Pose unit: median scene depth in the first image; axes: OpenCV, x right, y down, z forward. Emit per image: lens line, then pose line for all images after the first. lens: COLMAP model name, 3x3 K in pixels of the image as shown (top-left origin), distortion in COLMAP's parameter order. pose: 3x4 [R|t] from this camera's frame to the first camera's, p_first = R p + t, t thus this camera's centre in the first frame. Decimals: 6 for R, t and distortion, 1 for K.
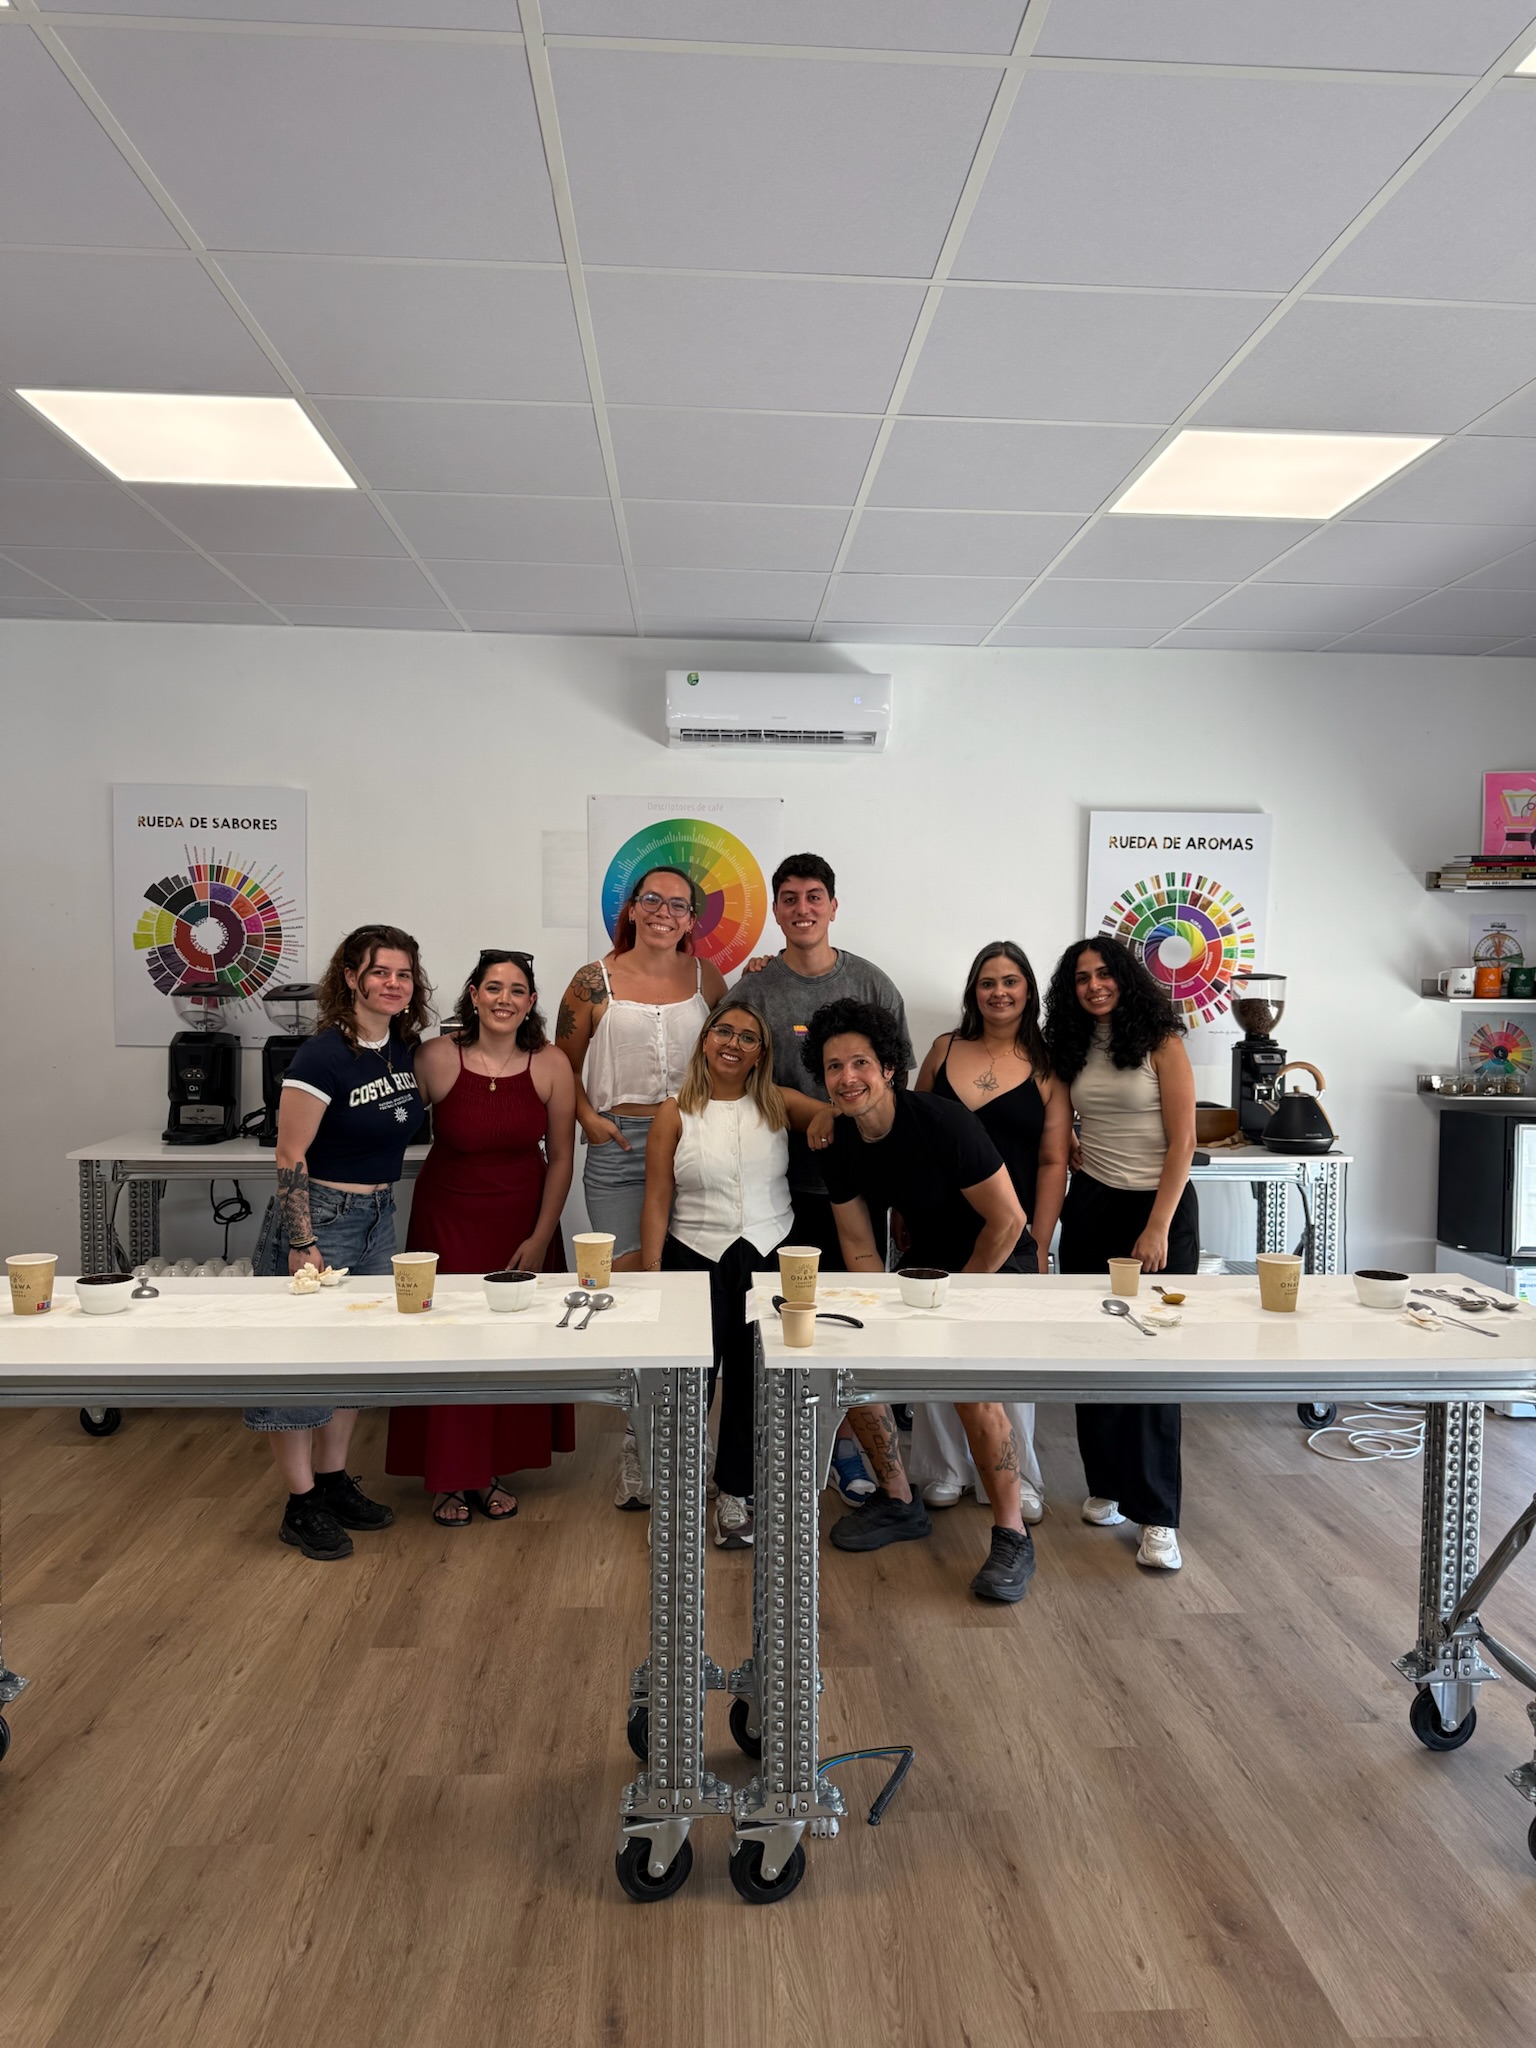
lens RADIAL K [[1463.7, 0, 758.9], [0, 1463.7, 1020.6], [0, 0, 1]] dist [0.057307, -0.012952]
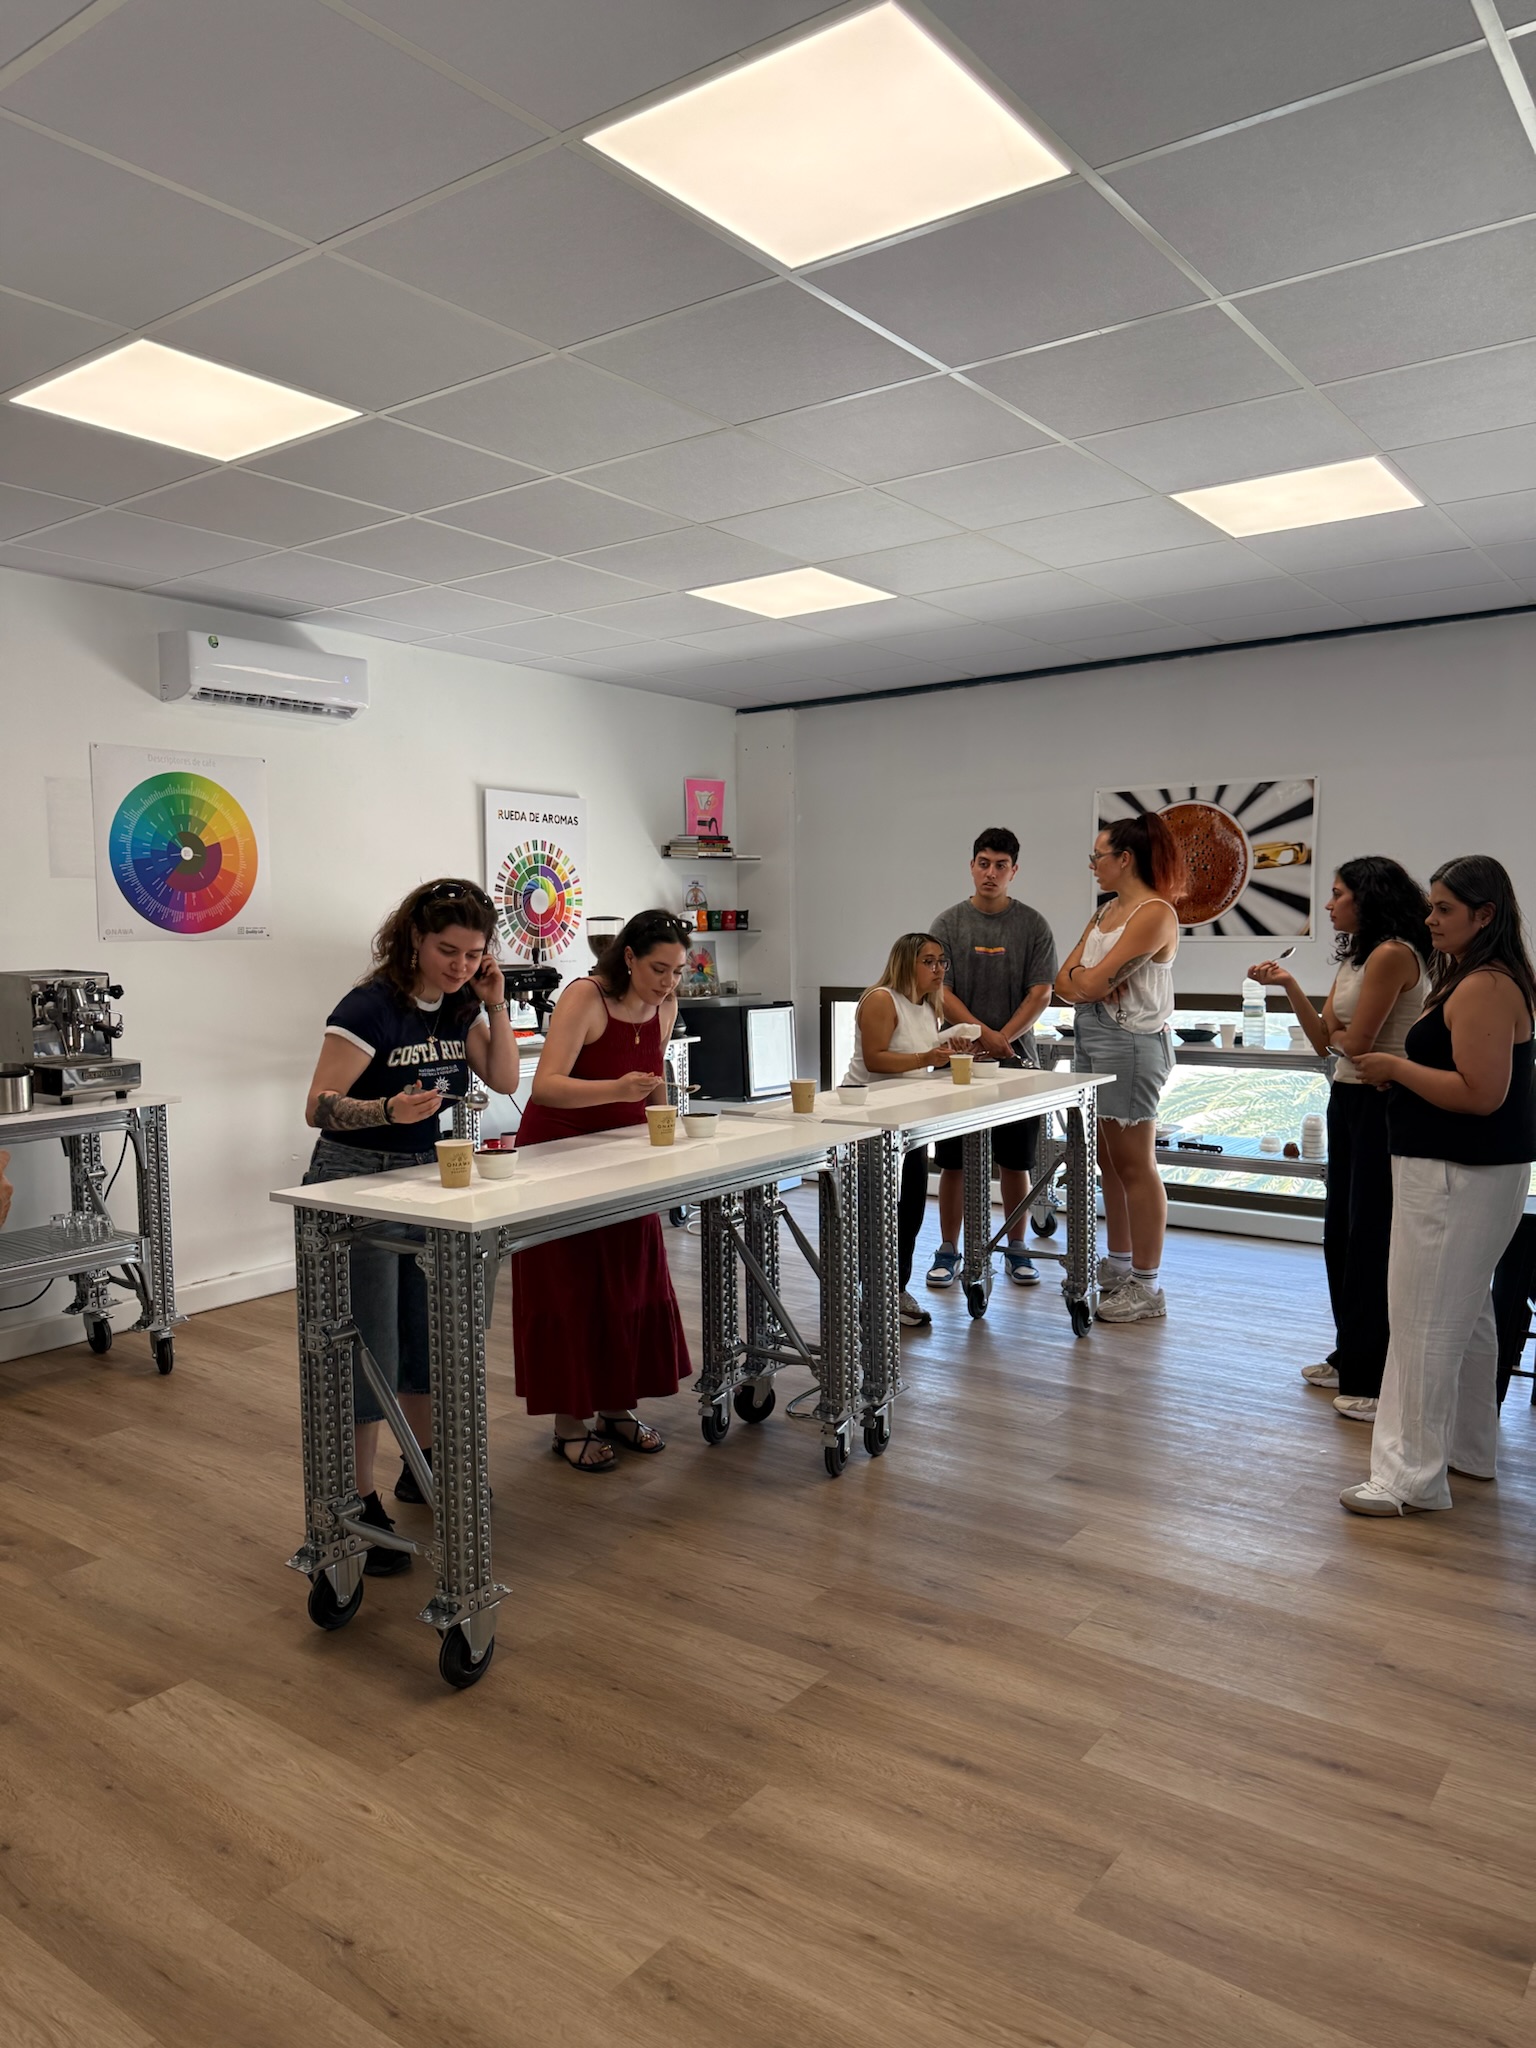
lens RADIAL K [[1463.7, 0, 760.9], [0, 1463.7, 1031.4], [0, 0, 1]] dist [0.057307, -0.012952]
pose [[0.632307, -0.073102, 0.771262, -0.622265], [0.044950, 0.997323, 0.057677, 0.002674], [-0.773413, -0.001802, 0.633900, 0.022537]]
